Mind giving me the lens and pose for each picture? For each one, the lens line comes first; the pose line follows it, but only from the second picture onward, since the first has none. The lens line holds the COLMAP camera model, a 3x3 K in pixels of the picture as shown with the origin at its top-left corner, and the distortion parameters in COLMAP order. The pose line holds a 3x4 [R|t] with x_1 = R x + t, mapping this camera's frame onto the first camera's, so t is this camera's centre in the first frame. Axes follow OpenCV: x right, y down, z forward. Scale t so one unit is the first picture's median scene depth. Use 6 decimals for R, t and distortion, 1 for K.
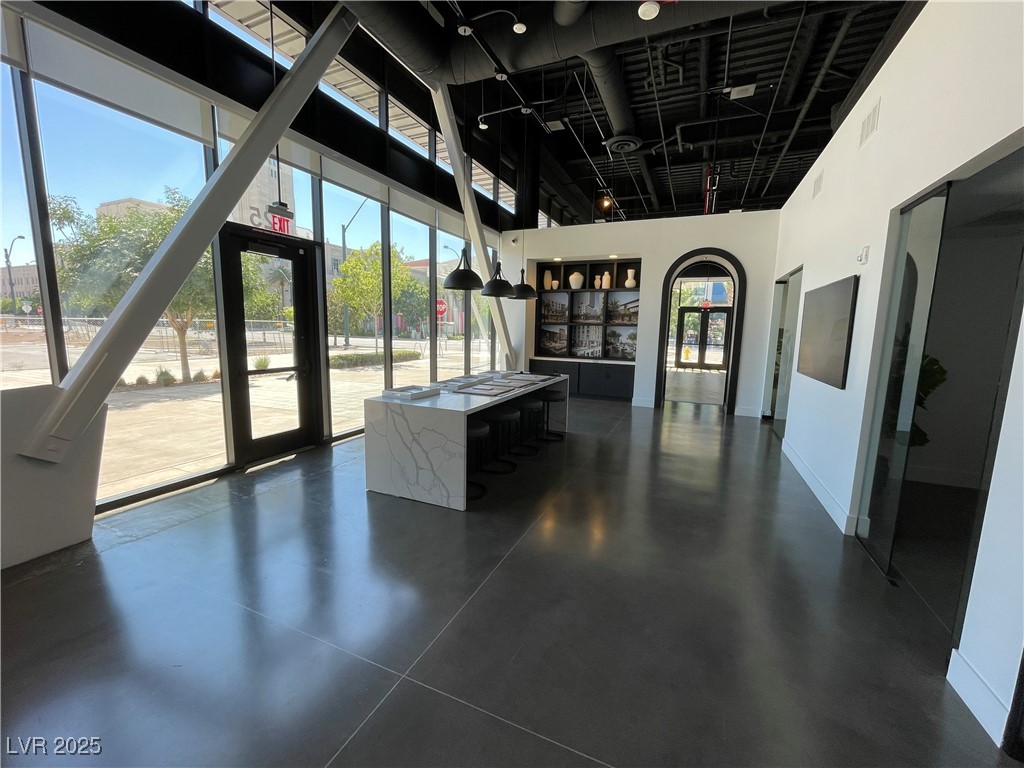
lens RADIAL K [[413.3, 0, 515.8], [0, 413.3, 383.6], [0, 0, 1]] dist [0.002080, 0.000823]
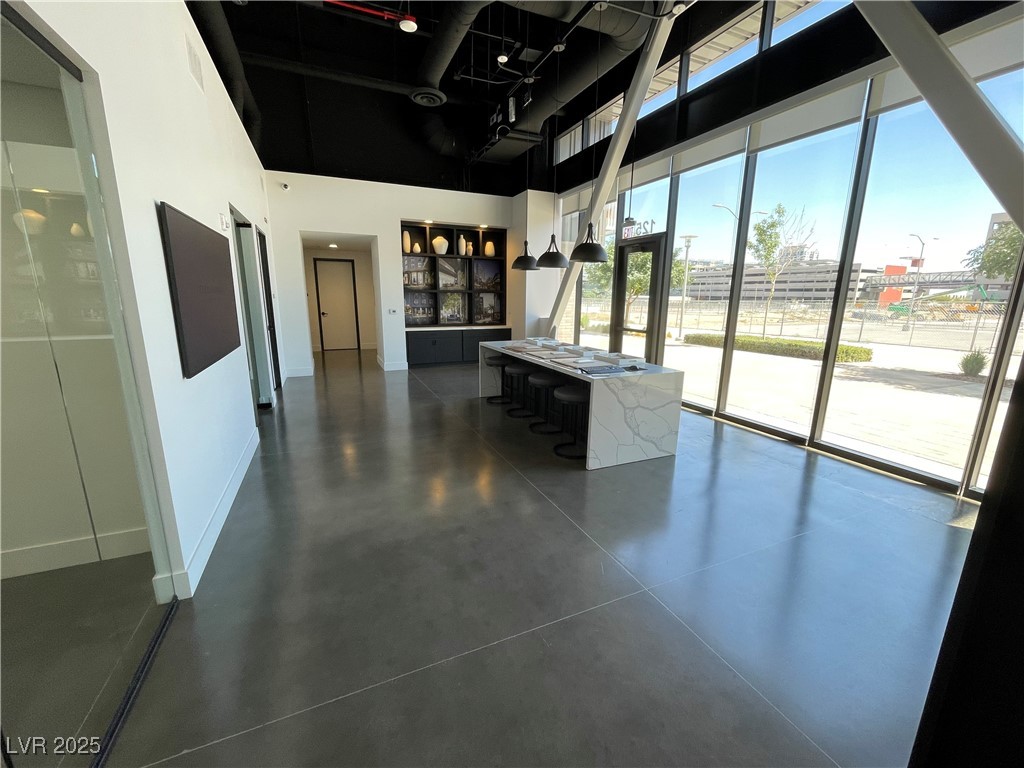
lens RADIAL K [[413.3, 0, 507.7], [0, 413.3, 383.7], [0, 0, 1]] dist [0.002080, 0.000823]
pose [[-0.700289, 0.129538, -0.702008, 0.790362], [-0.121515, 0.947415, 0.296040, -0.227250], [0.703441, 0.292618, -0.647723, 1.661273]]
